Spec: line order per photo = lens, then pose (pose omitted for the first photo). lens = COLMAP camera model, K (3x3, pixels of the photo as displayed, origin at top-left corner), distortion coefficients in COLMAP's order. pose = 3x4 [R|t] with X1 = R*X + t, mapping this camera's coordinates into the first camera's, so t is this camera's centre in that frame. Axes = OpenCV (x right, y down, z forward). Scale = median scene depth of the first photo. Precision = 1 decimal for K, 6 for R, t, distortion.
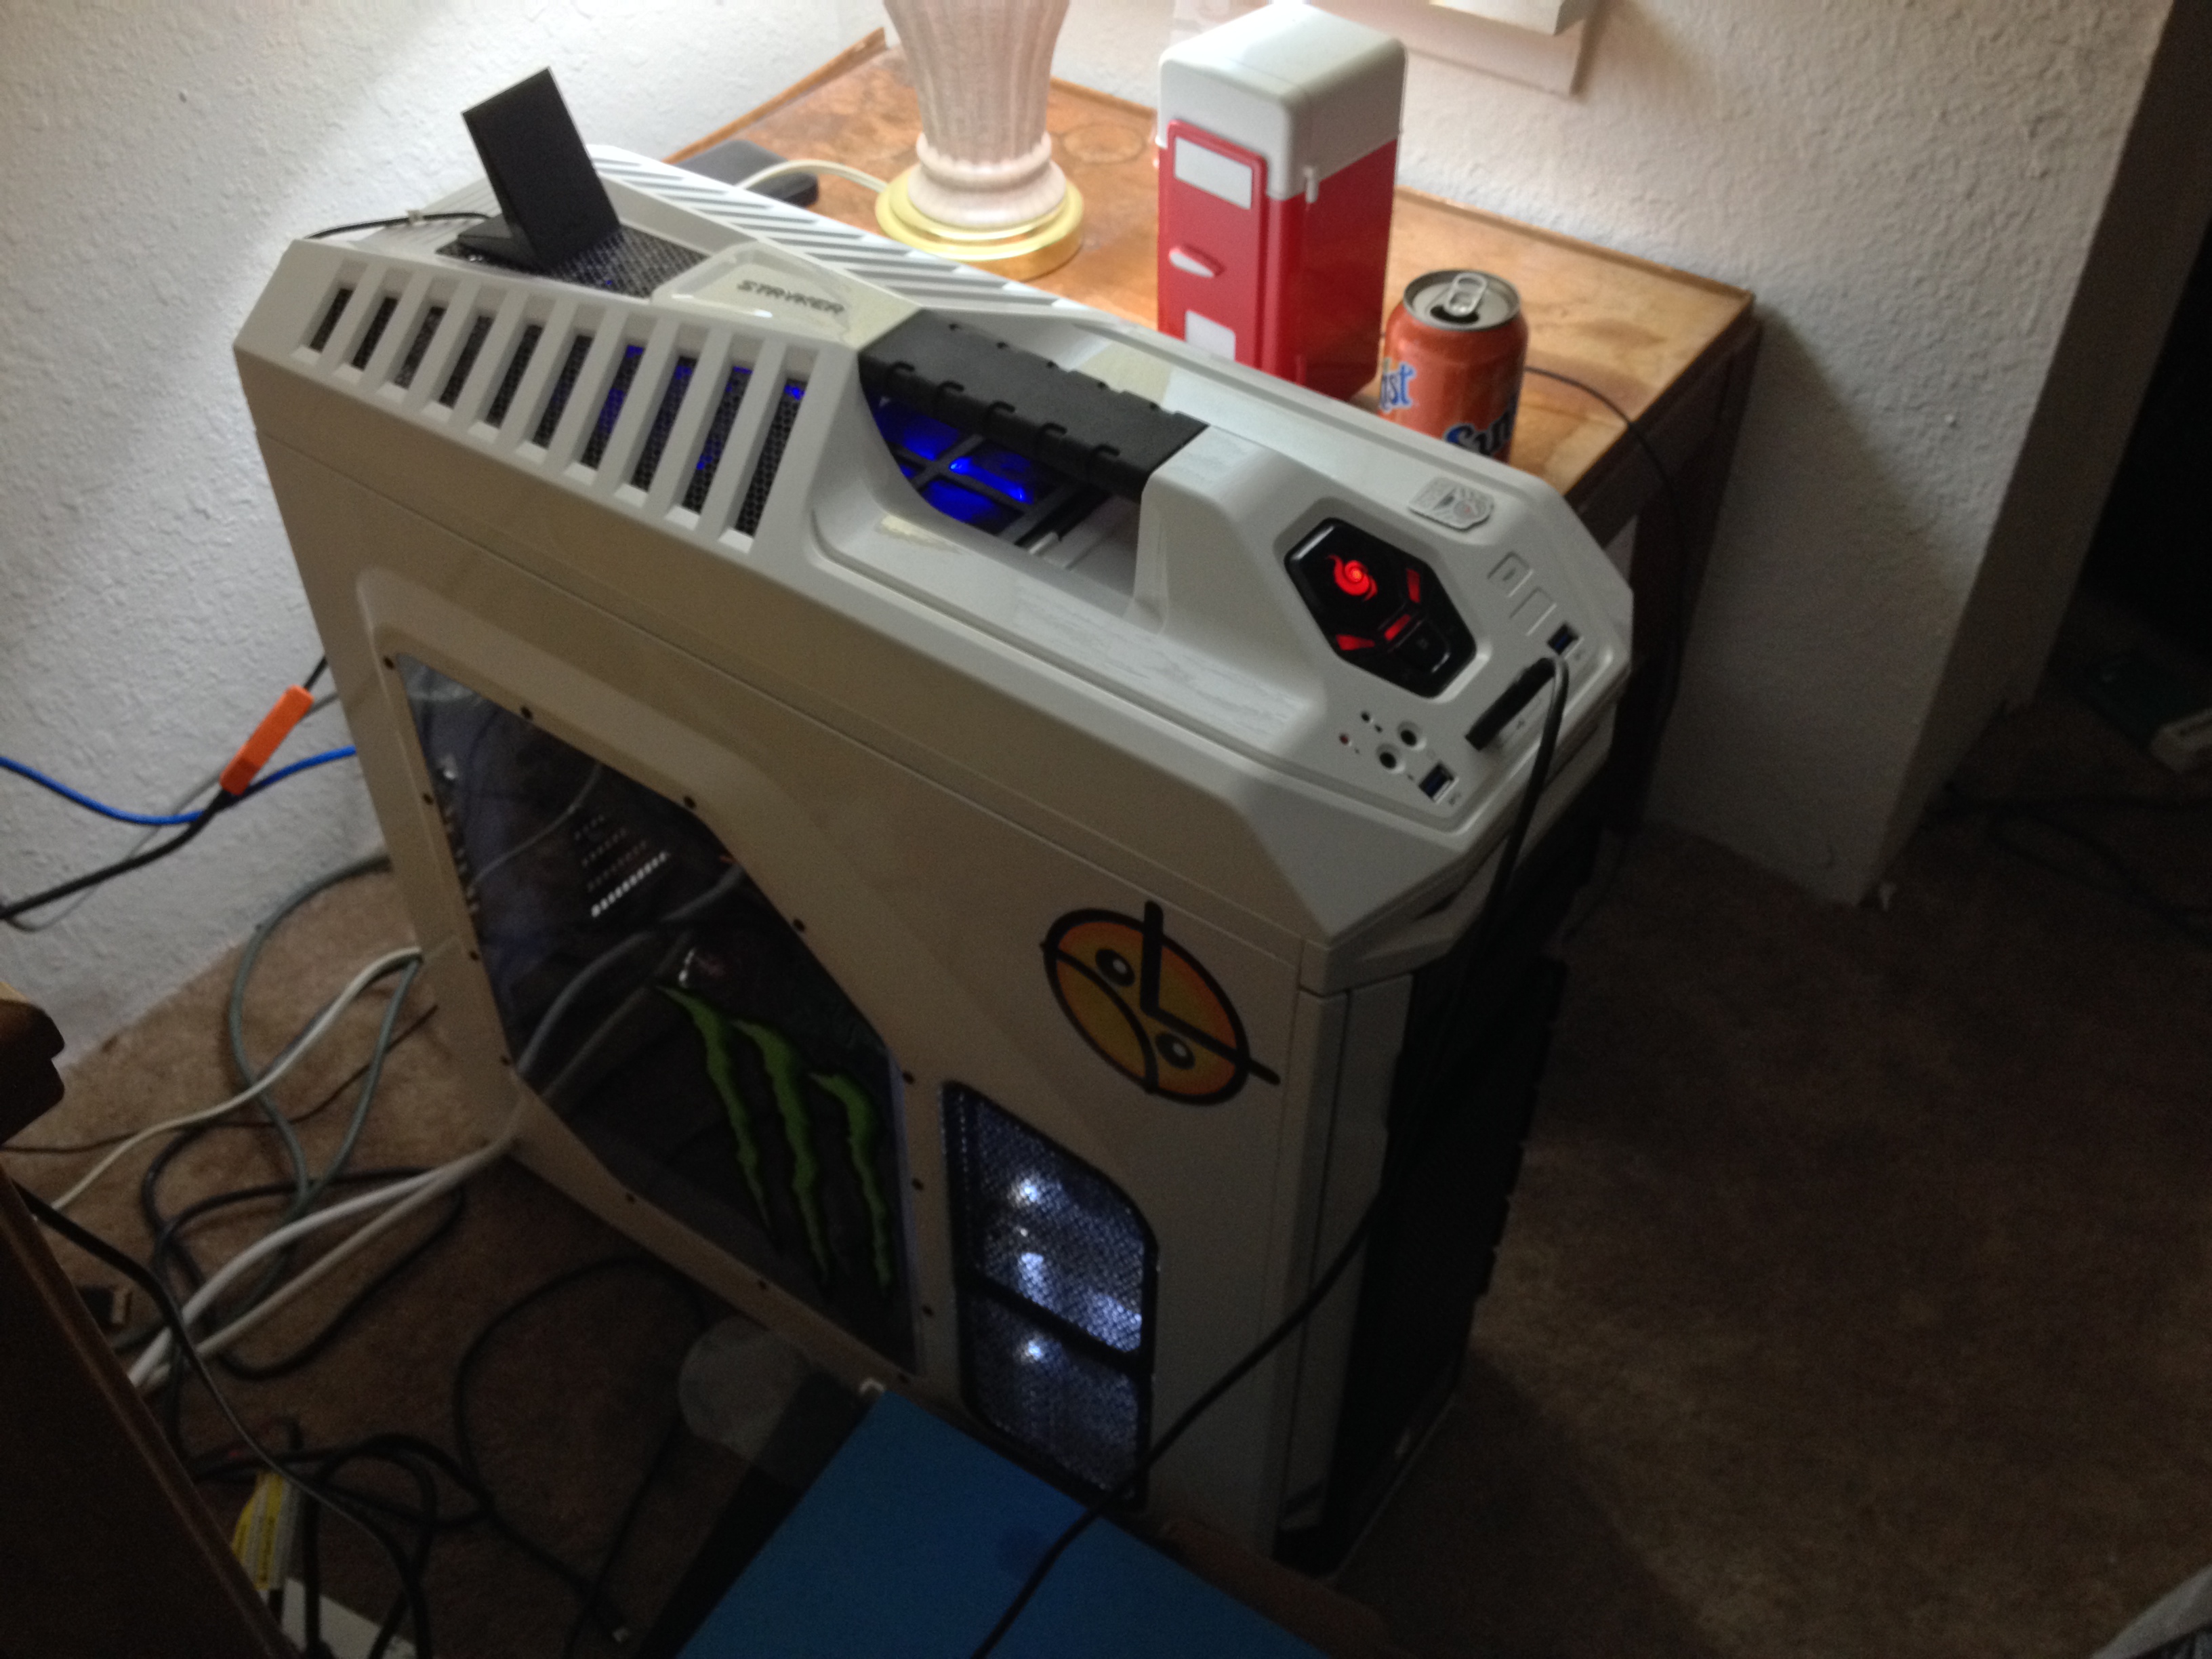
lens RADIAL K [[2129.5, 0, 1106.0], [0, 2129.5, 829.5], [0, 0, 1]] dist [0.125303, -0.300215]
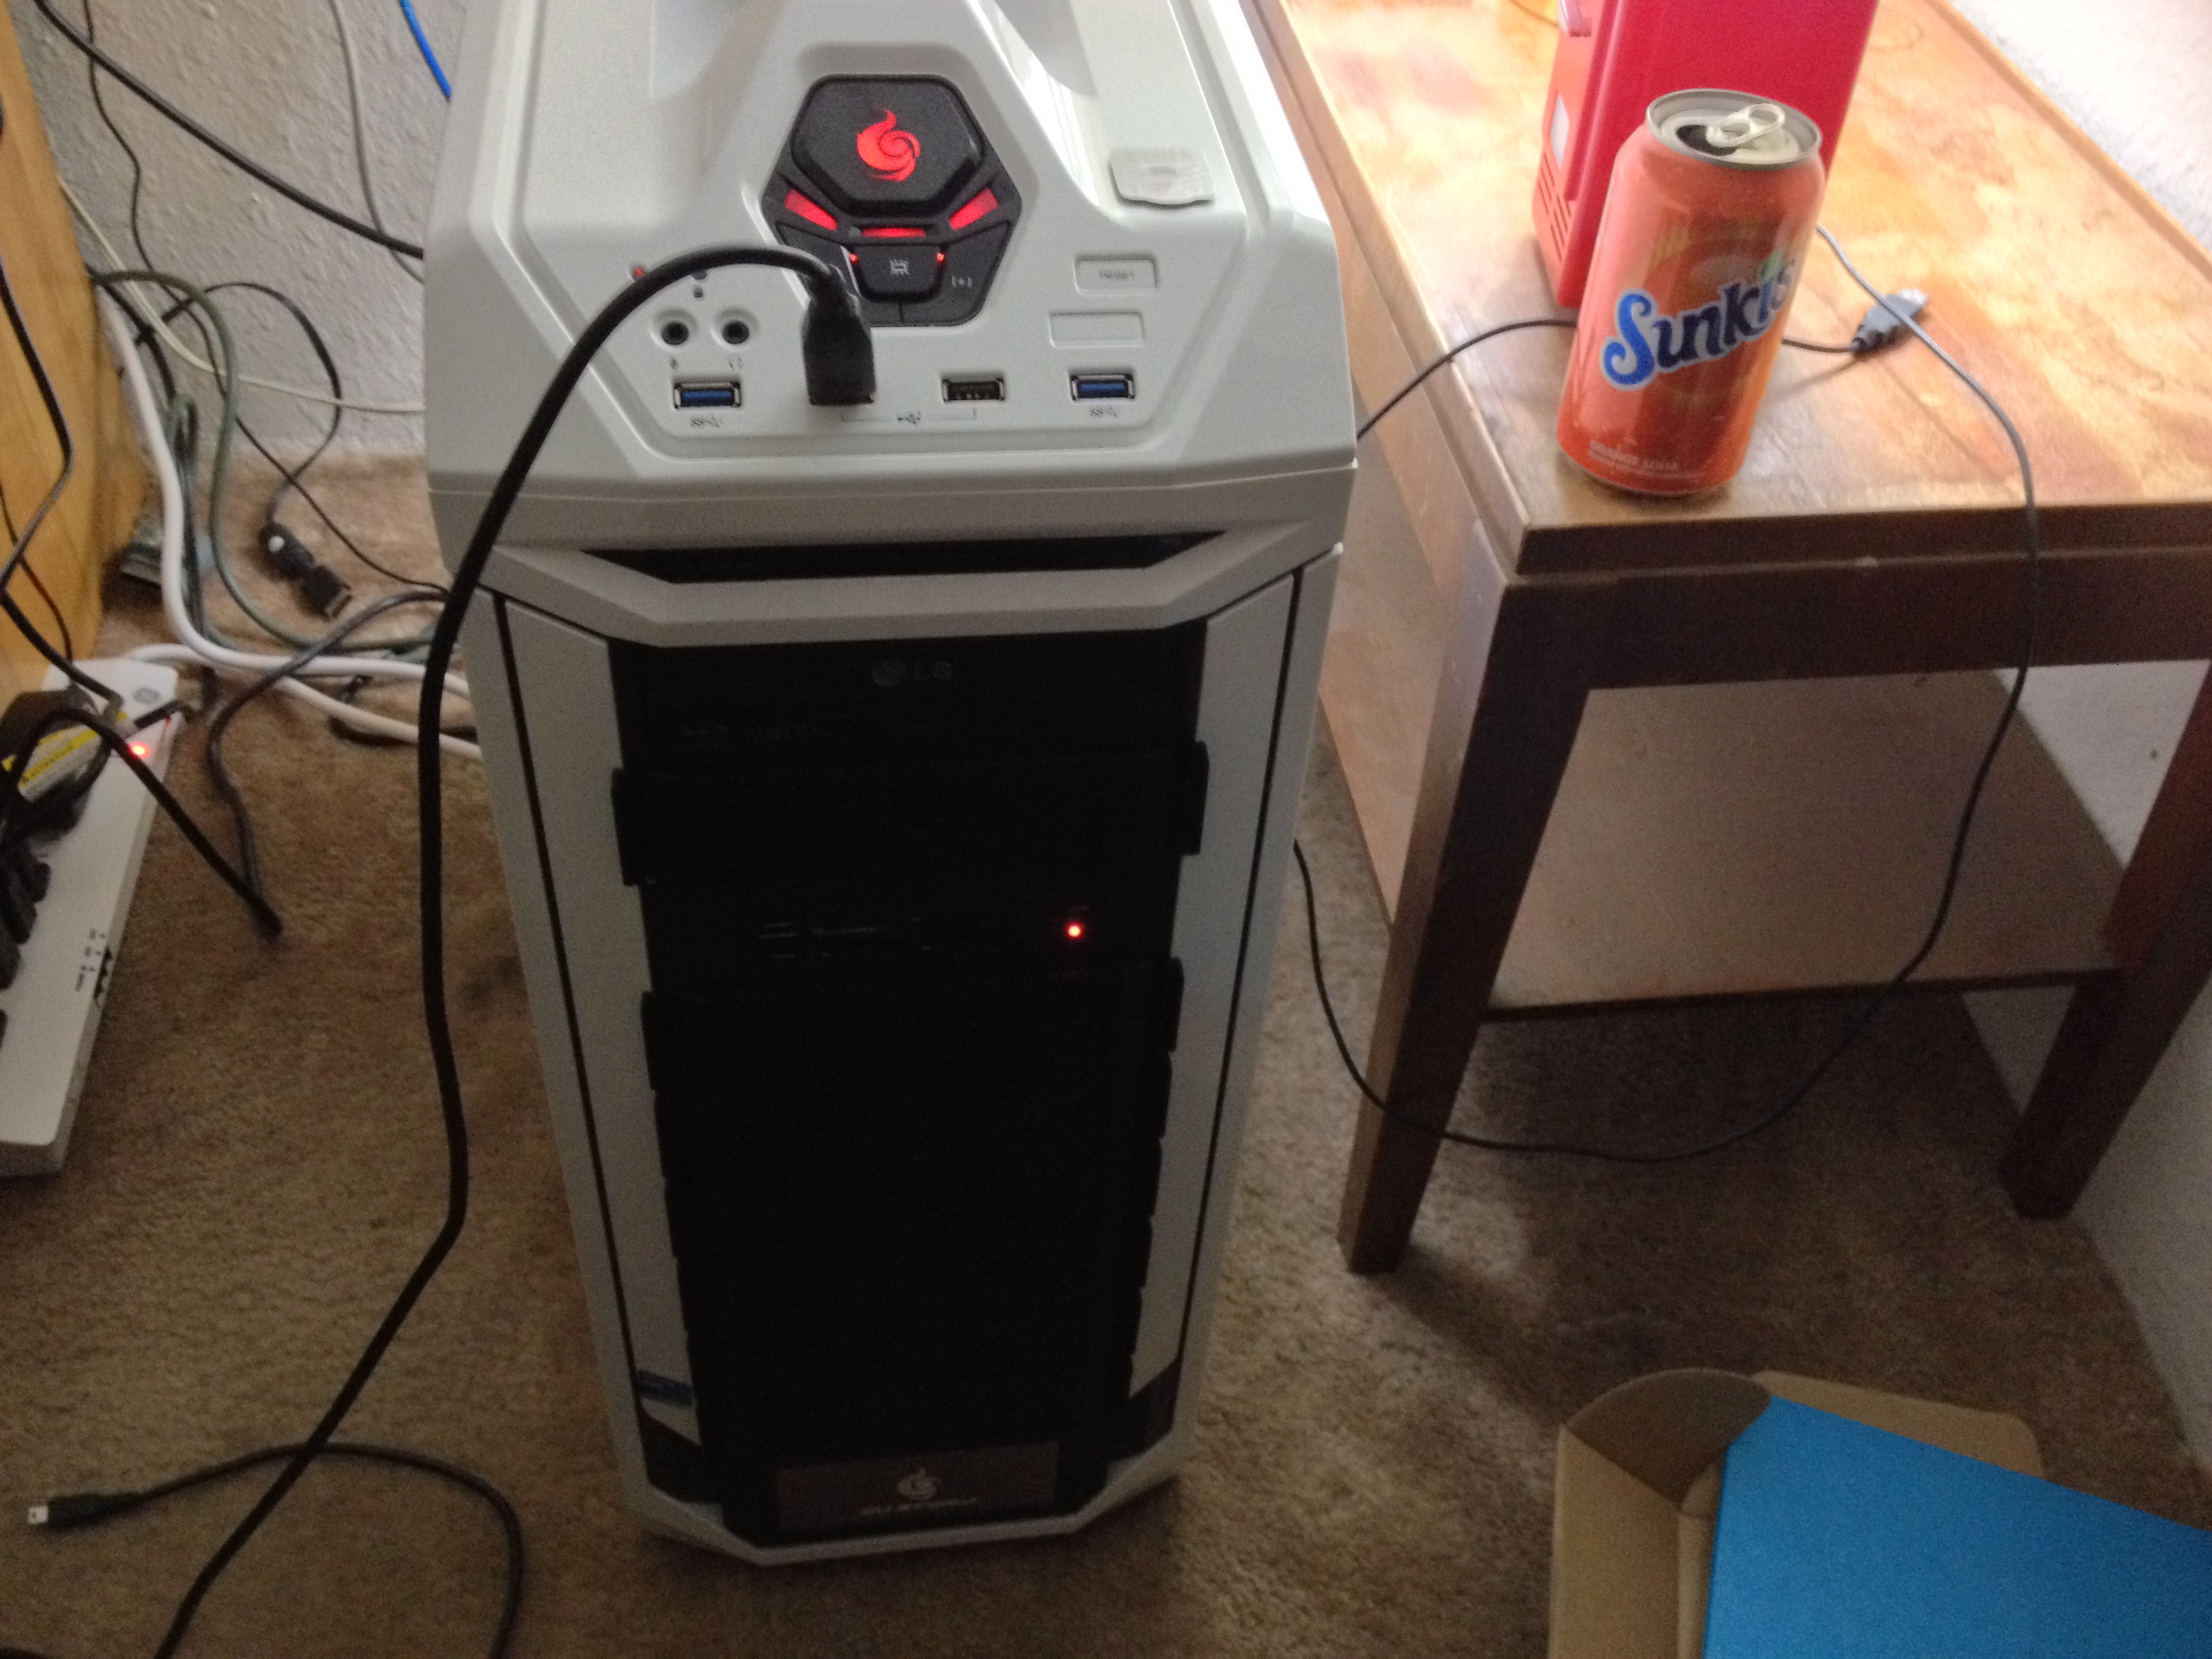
lens RADIAL K [[2129.5, 0, 1106.0], [0, 2129.5, 829.5], [0, 0, 1]] dist [0.125303, -0.300215]
pose [[0.675419, 0.539751, -0.502472, 0.619841], [-0.548196, 0.823250, 0.147446, -0.073771], [0.493244, 0.175865, 0.851928, 0.461210]]
